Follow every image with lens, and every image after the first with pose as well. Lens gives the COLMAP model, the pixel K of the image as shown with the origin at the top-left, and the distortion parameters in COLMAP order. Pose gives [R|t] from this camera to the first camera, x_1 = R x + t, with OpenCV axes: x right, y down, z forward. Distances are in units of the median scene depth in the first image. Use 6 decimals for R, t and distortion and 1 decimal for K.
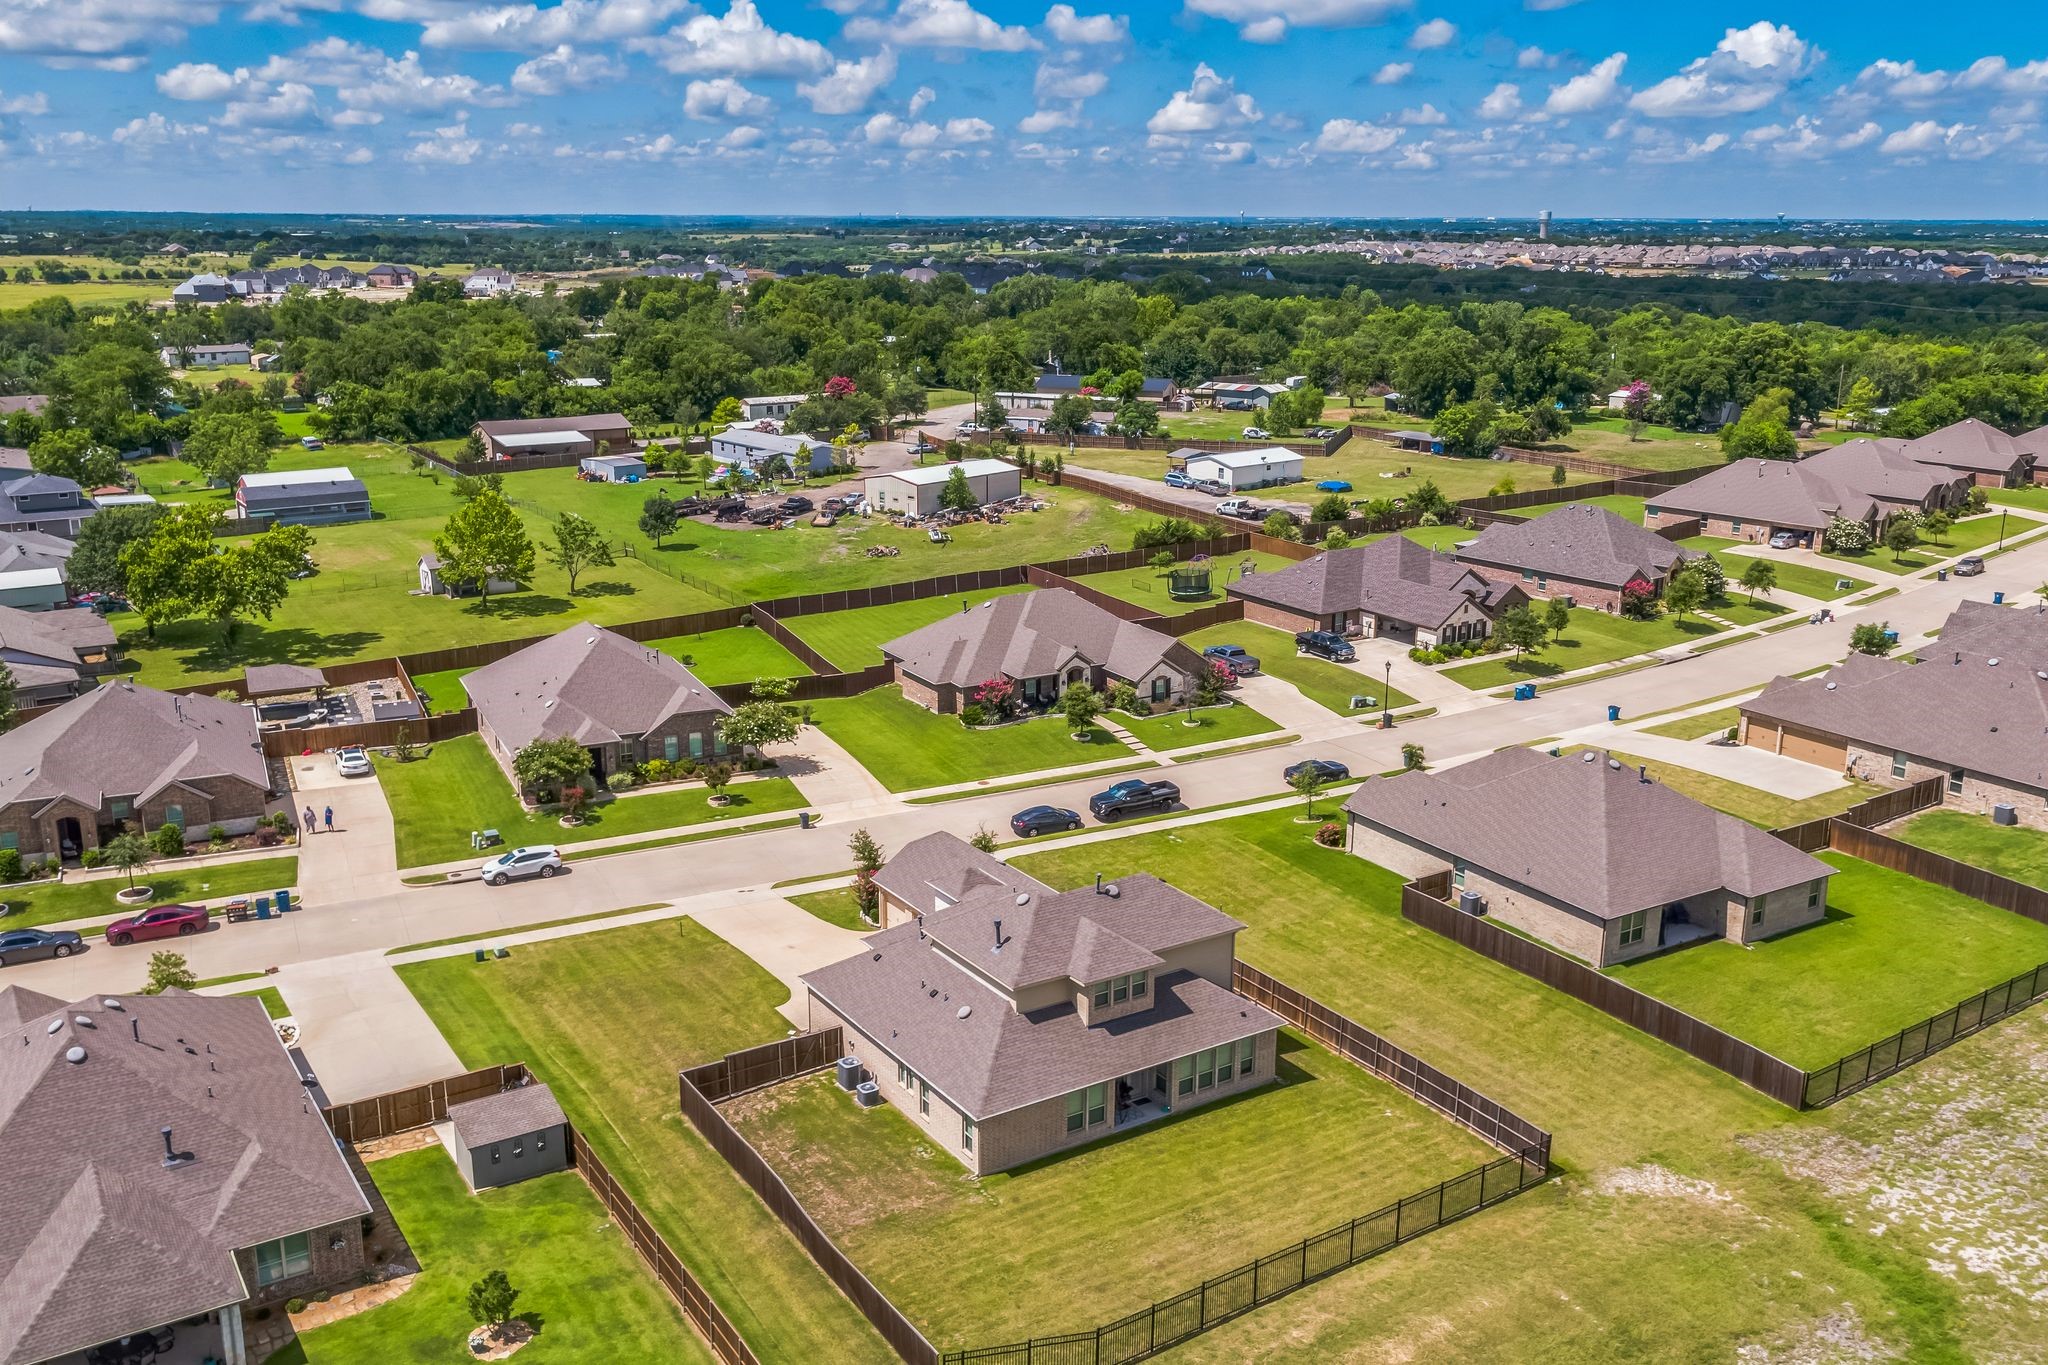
lens RADIAL K [[1756.4, 0, 1030.1], [0, 1756.4, 727.8], [0, 0, 1]] dist [0.006003, 0.008947]
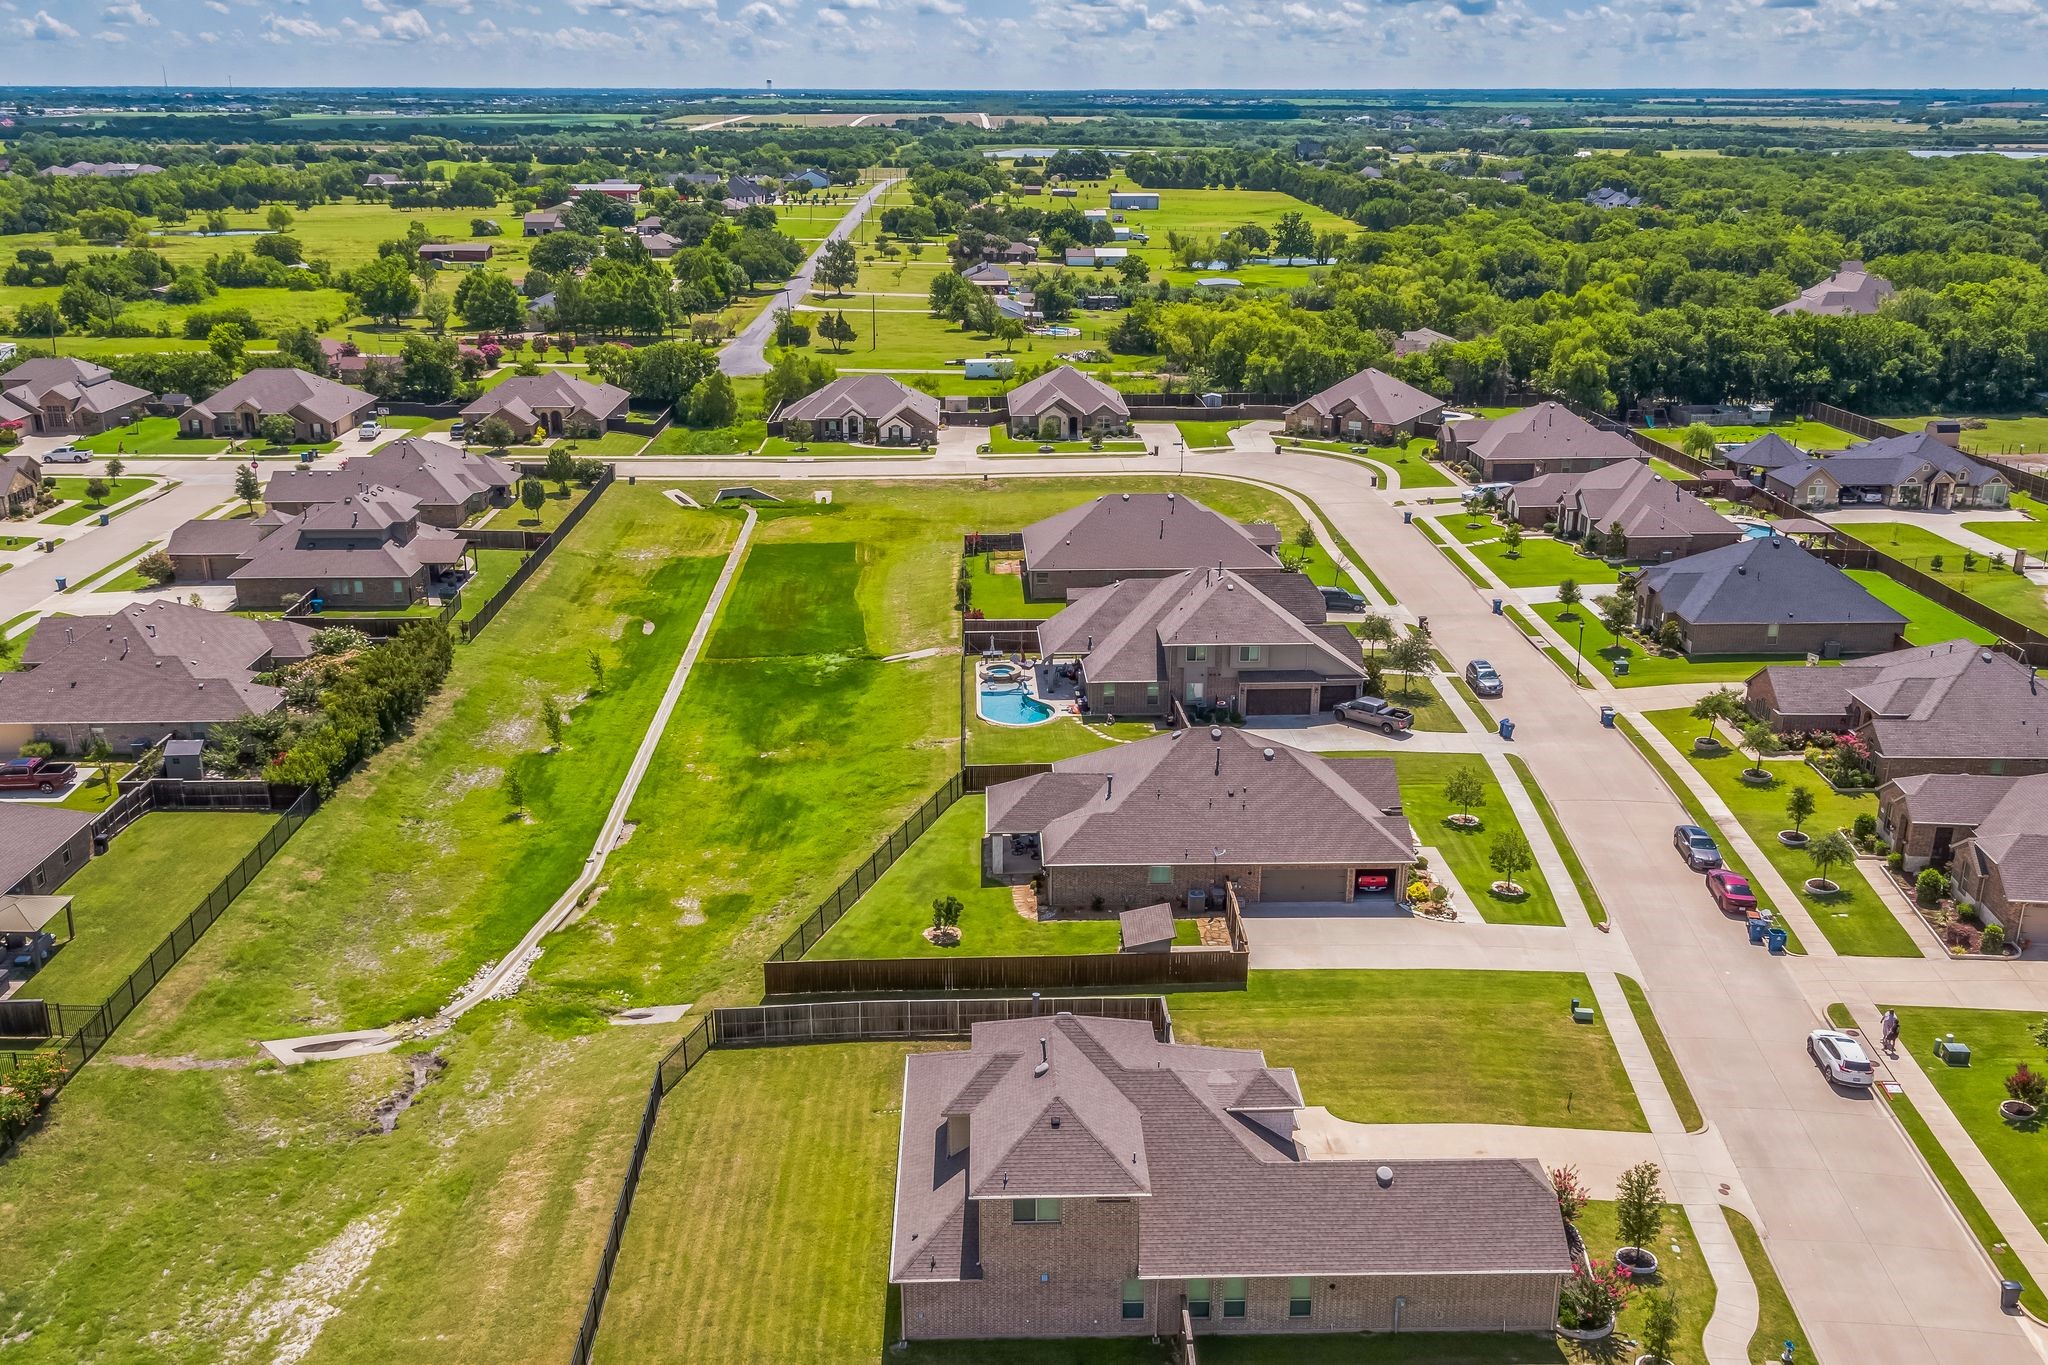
lens RADIAL K [[1782.8, 0, 1024.0], [0, 1782.8, 682.5], [0, 0, 1]] dist [-0.001692, 0.006945]
pose [[-0.526184, 0.266373, -0.807574, 0.425677], [-0.244163, 0.862360, 0.443531, -0.275904], [0.814564, 0.430559, -0.388721, 0.743866]]
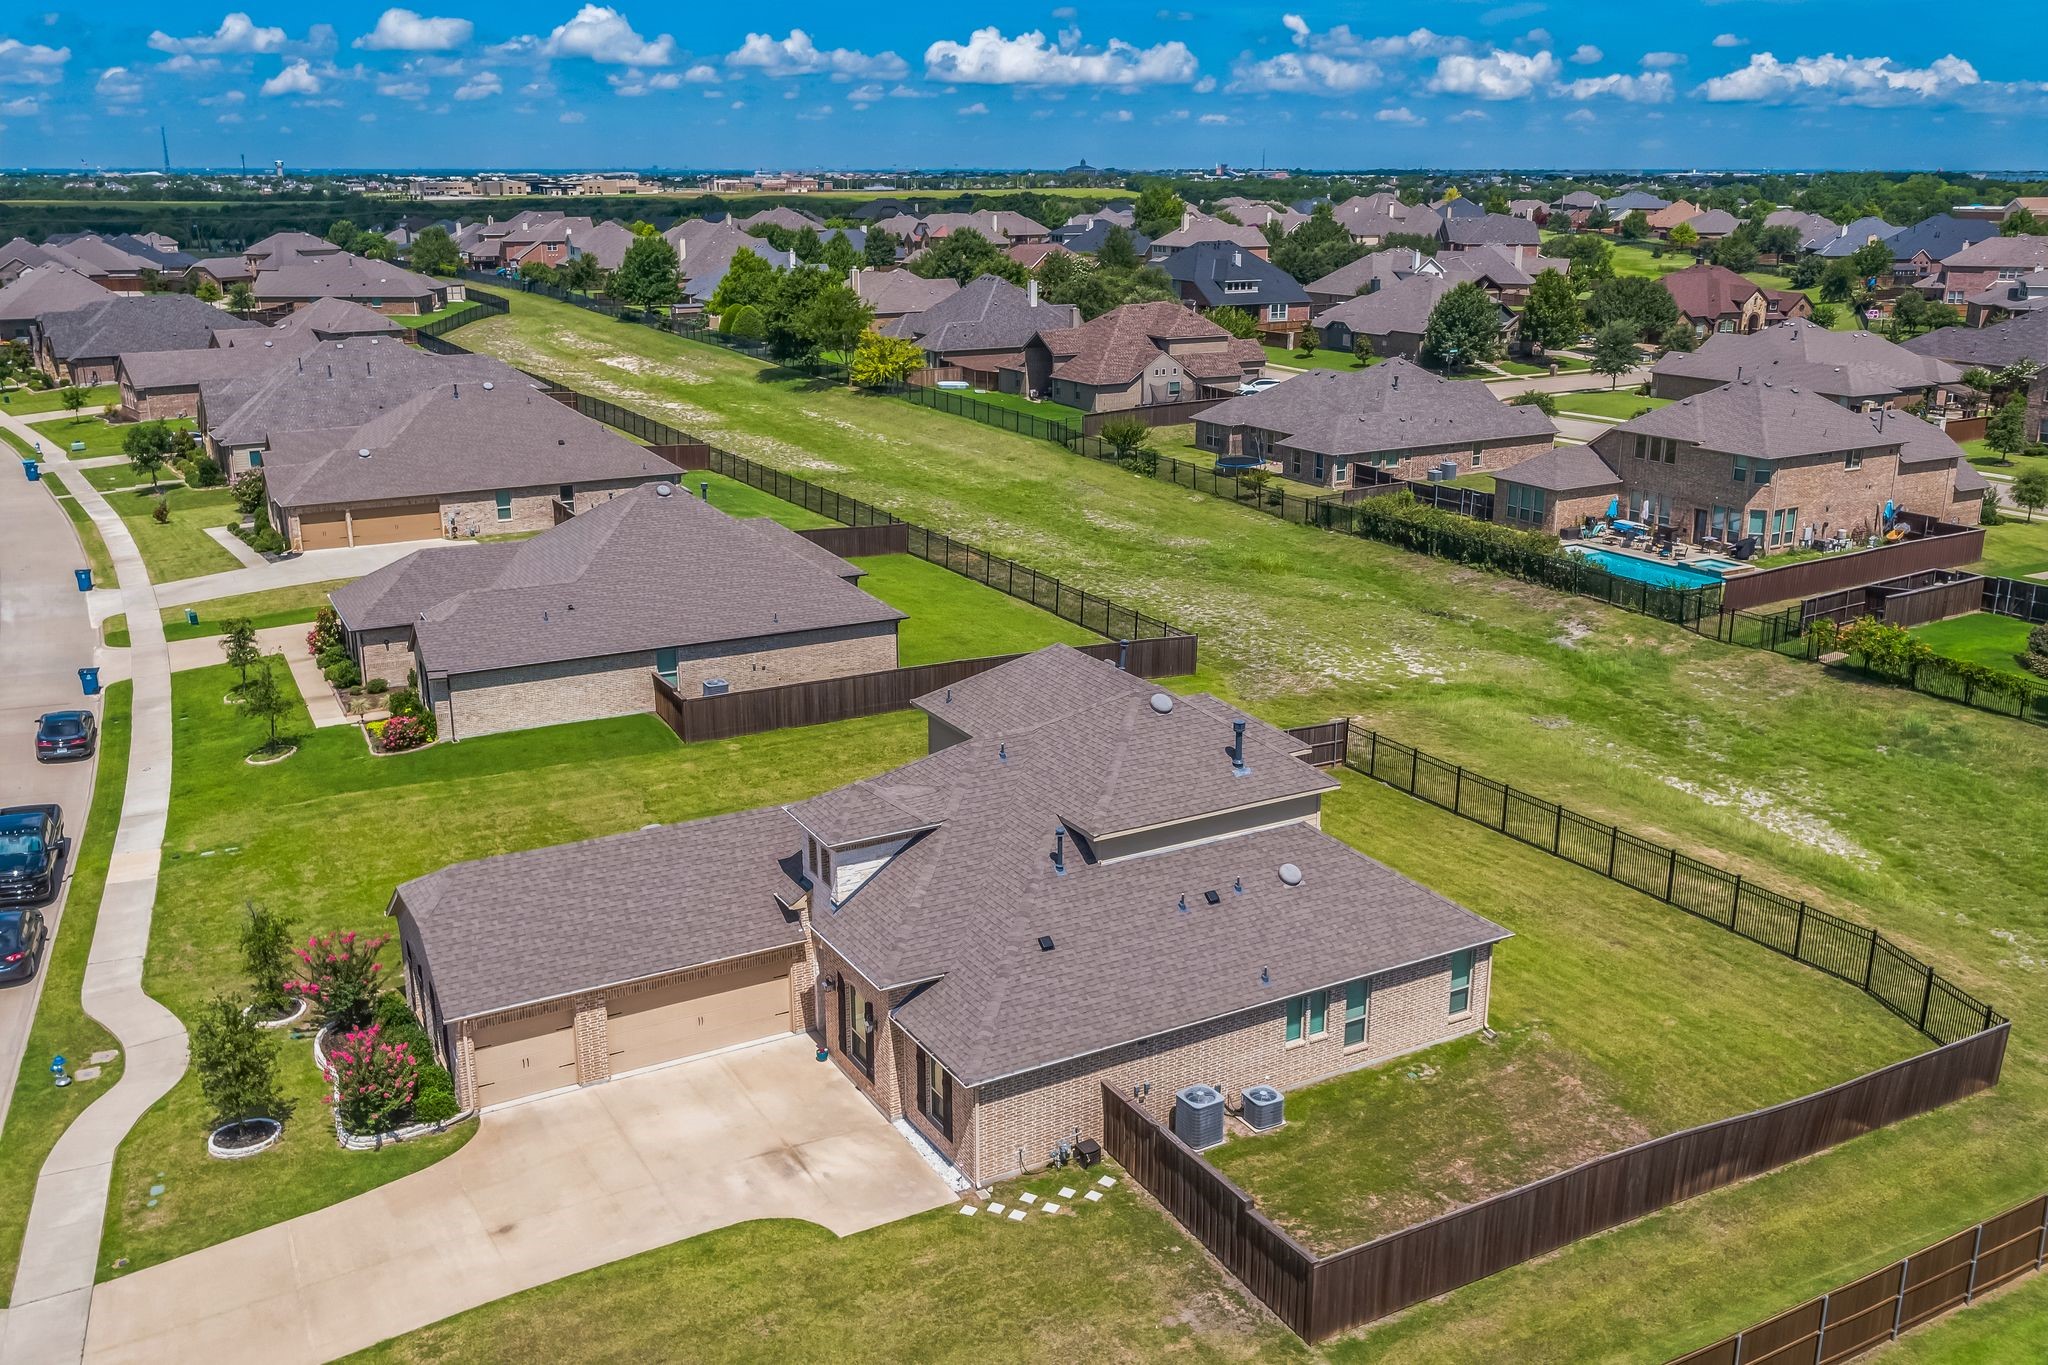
lens RADIAL K [[1770.0, 0, 1030.6], [0, 1770.0, 682.6], [0, 0, 1]] dist [0.001448, 0.010171]
pose [[0.060014, -0.284498, 0.956796, -0.344010], [0.283595, 0.923885, 0.256924, -0.045904], [-0.957064, 0.255924, 0.136129, 0.558195]]
